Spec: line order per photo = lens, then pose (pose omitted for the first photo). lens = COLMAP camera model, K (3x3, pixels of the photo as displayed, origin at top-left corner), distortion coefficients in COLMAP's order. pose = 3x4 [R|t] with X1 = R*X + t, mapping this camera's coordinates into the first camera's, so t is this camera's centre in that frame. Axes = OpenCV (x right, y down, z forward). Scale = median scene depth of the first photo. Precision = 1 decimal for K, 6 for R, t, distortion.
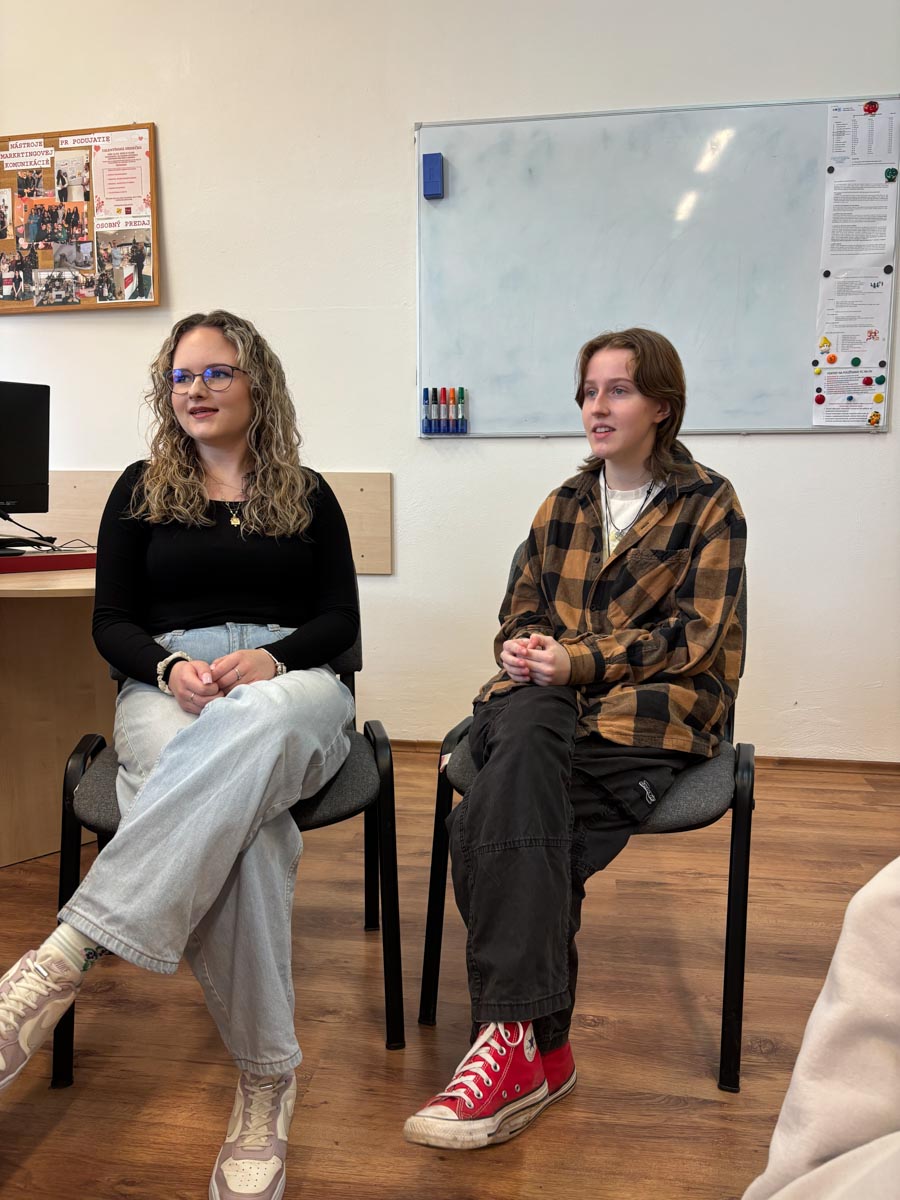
lens RADIAL K [[907.9, 0, 450.0], [0, 907.9, 600.0], [0, 0, 1]] dist [0.048772, -0.063817]
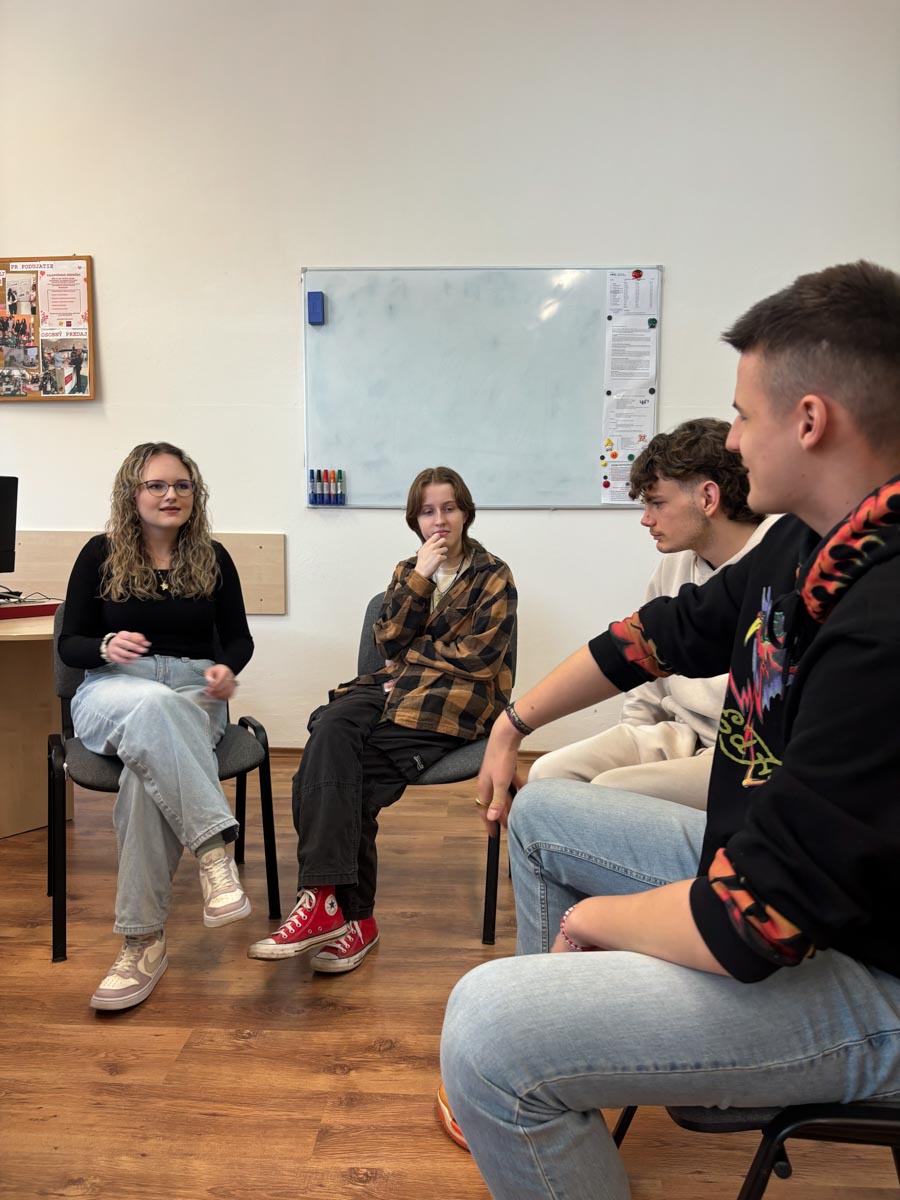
lens RADIAL K [[864.2, 0, 450.0], [0, 864.2, 600.0], [0, 0, 1]] dist [0.045616, -0.061739]
pose [[0.993622, -0.004970, 0.112656, 0.028600], [0.008311, 0.999539, -0.029206, -0.012185], [-0.112459, 0.029956, 0.993205, -0.228005]]
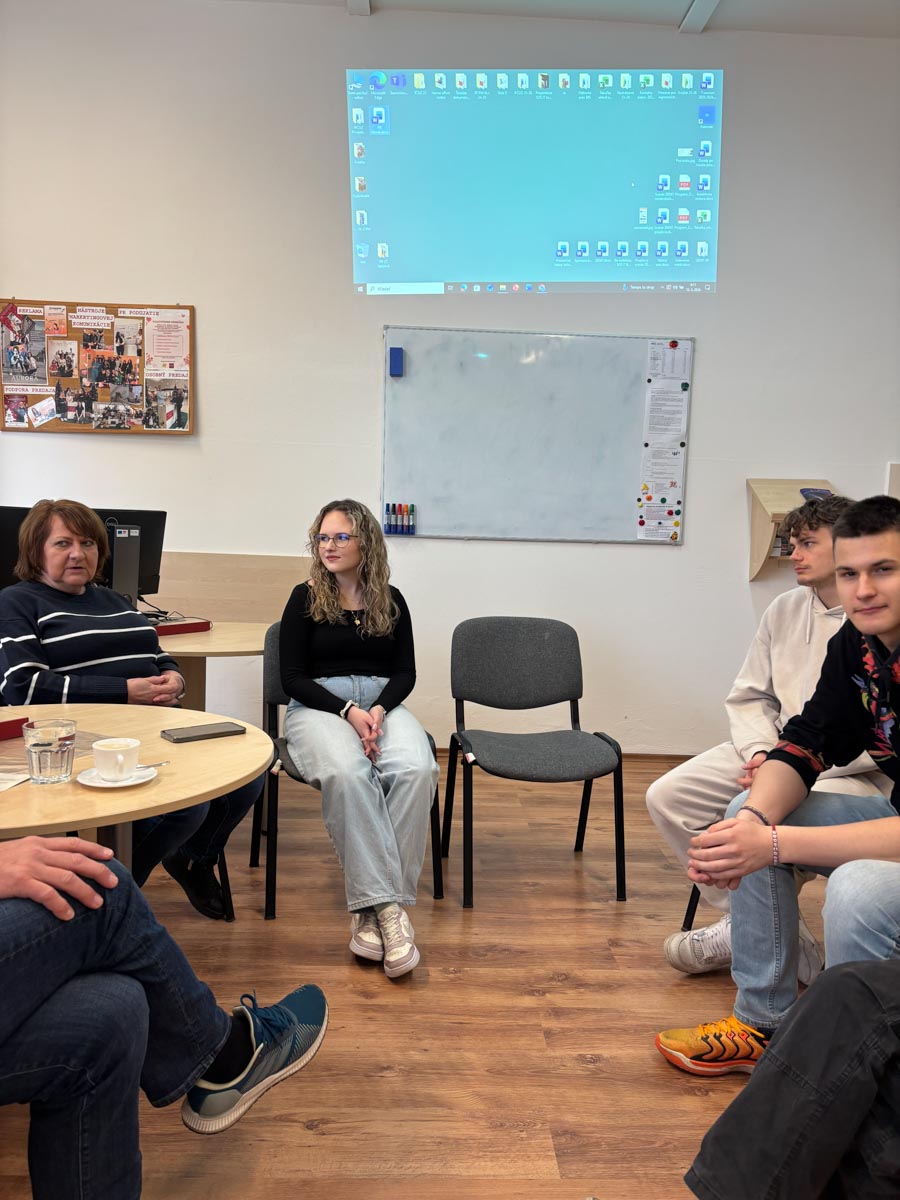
lens RADIAL K [[853.9, 0, 451.0], [0, 853.9, 607.4], [0, 0, 1]] dist [0.042060, -0.056781]
pose [[0.981948, 0.013281, 0.188686, -0.183304], [-0.009668, 0.999752, -0.020059, -0.039559], [-0.188906, 0.017873, 0.981832, -0.359933]]
